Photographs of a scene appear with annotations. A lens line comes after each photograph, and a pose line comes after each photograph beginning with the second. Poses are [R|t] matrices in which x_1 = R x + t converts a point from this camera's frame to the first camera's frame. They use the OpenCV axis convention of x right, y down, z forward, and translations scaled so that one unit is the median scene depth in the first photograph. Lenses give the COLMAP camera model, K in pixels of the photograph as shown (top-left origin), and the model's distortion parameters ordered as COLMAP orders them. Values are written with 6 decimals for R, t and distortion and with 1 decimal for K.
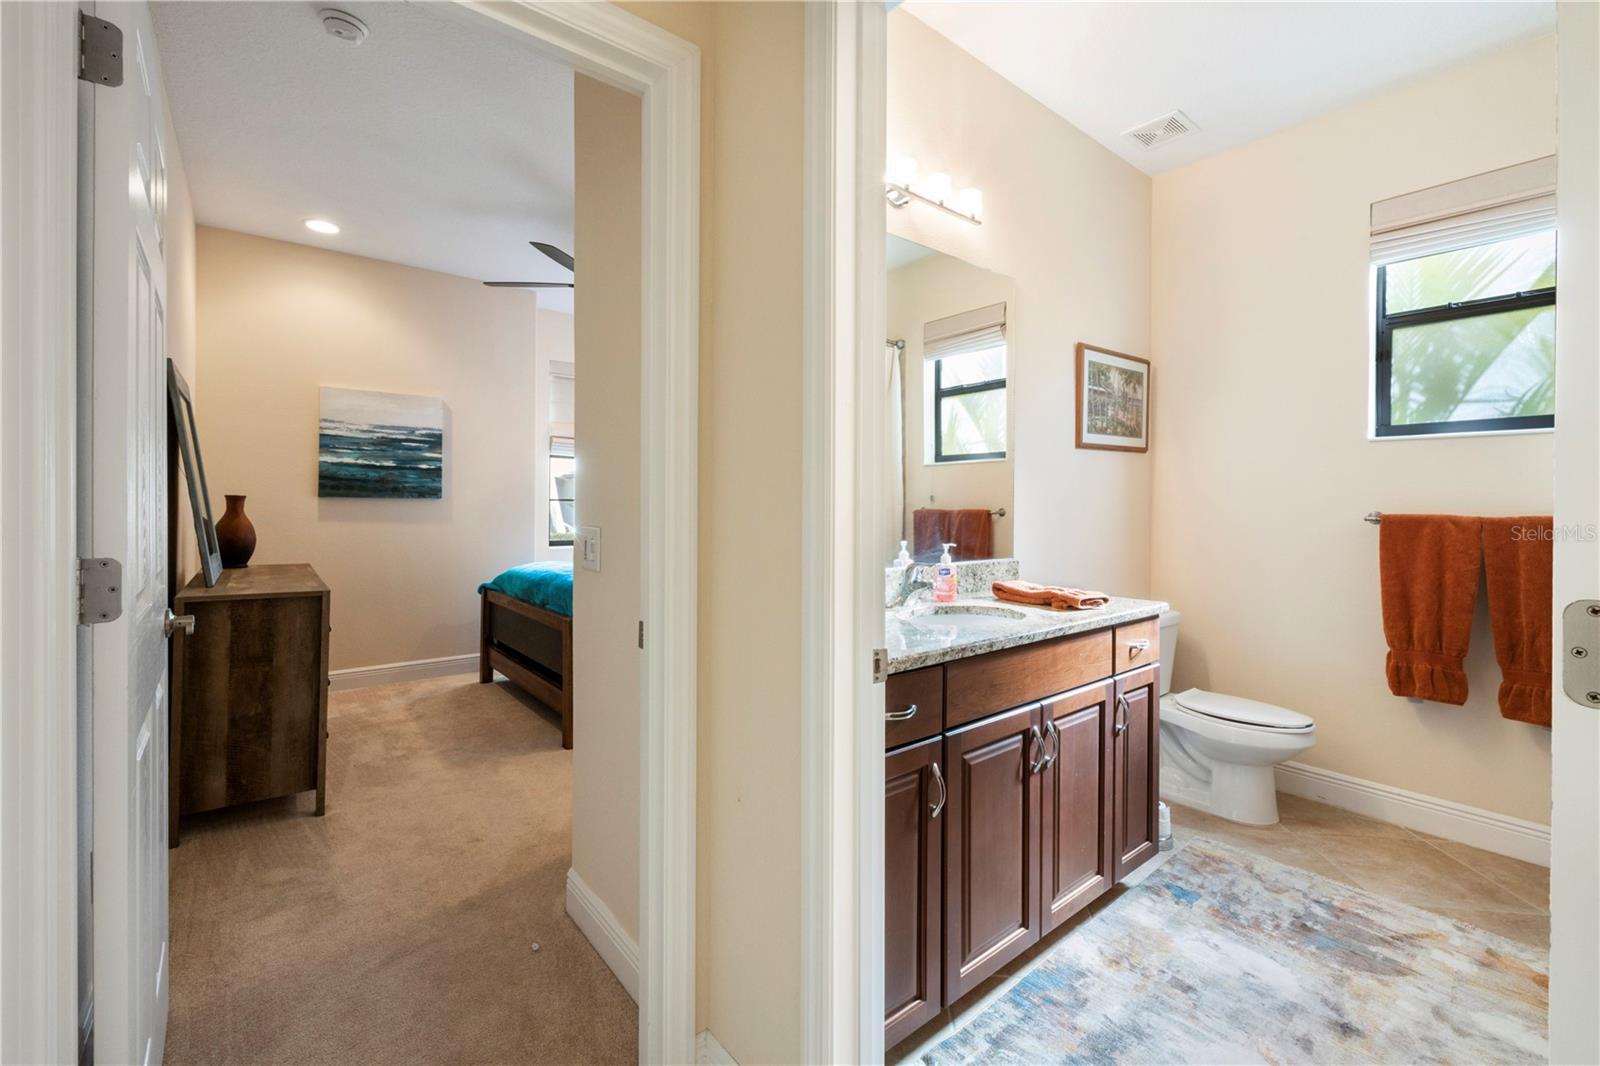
lens RADIAL K [[676.1, 0, 806.1], [0, 676.1, 512.2], [0, 0, 1]] dist [0.001504, -0.001509]
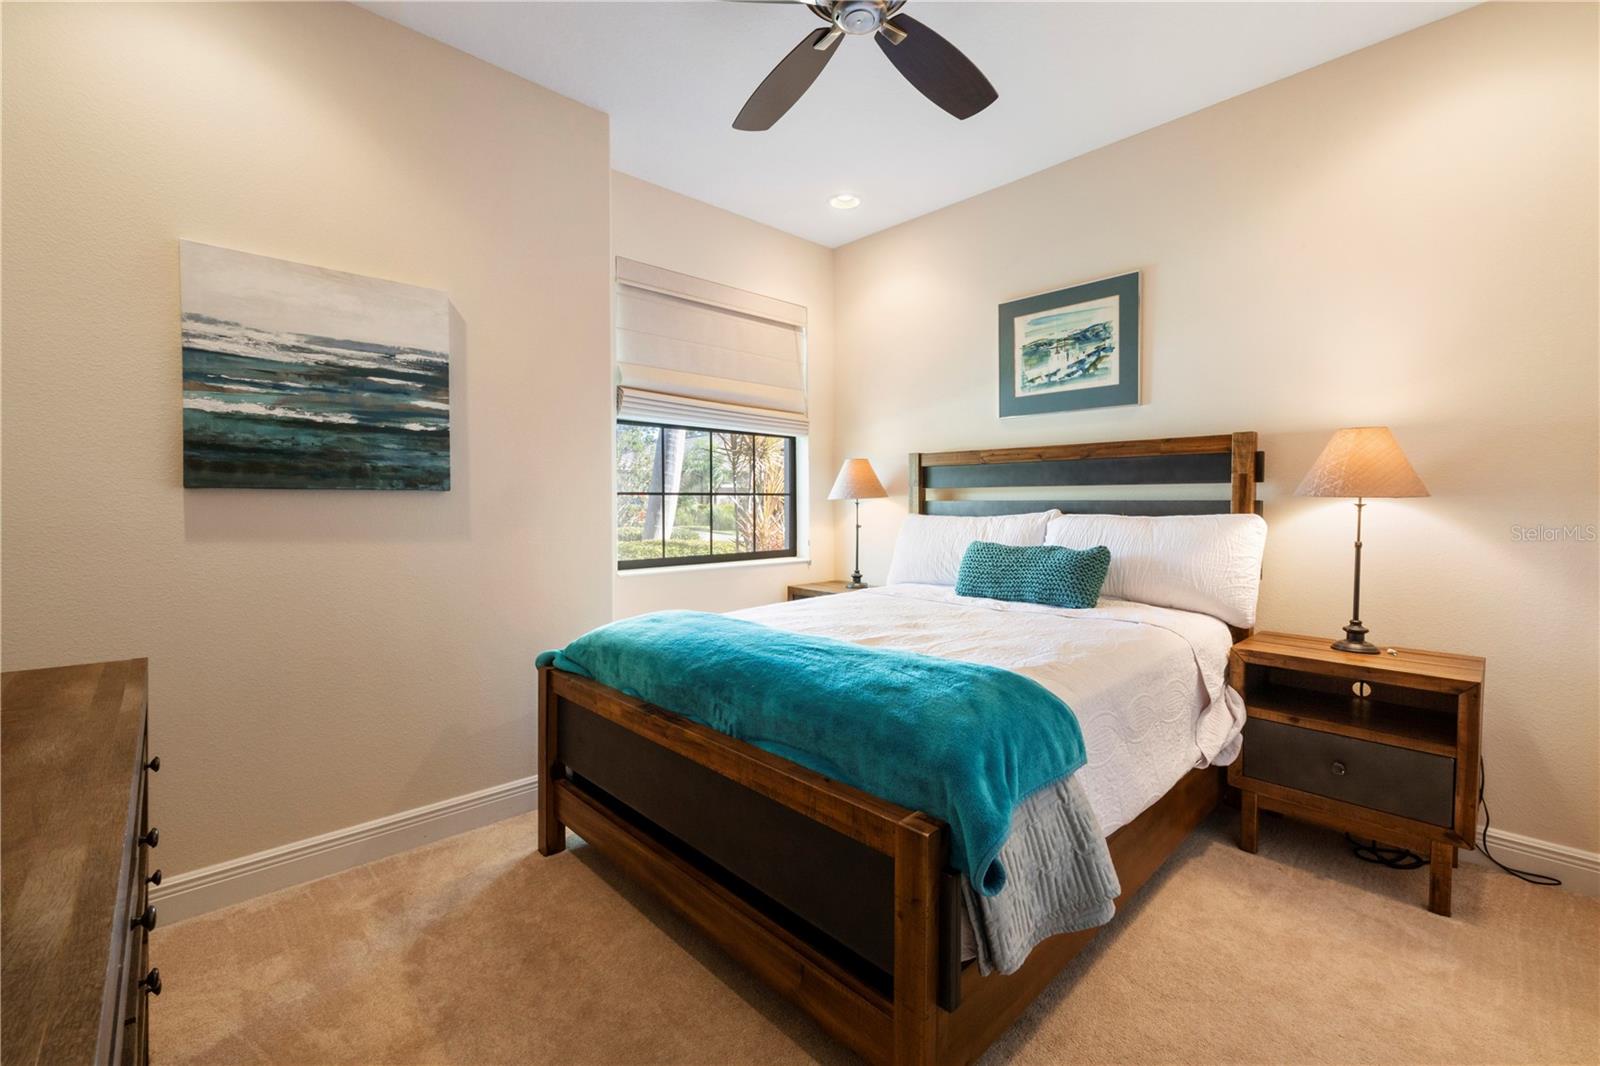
lens RADIAL K [[676.1, 0, 806.2], [0, 676.1, 522.2], [0, 0, 1]] dist [0.001504, -0.001509]
pose [[0.997164, -0.009105, 0.074707, -0.324874], [0.007317, 0.999681, 0.024168, -0.007389], [-0.074903, -0.023552, 0.996913, 0.494164]]
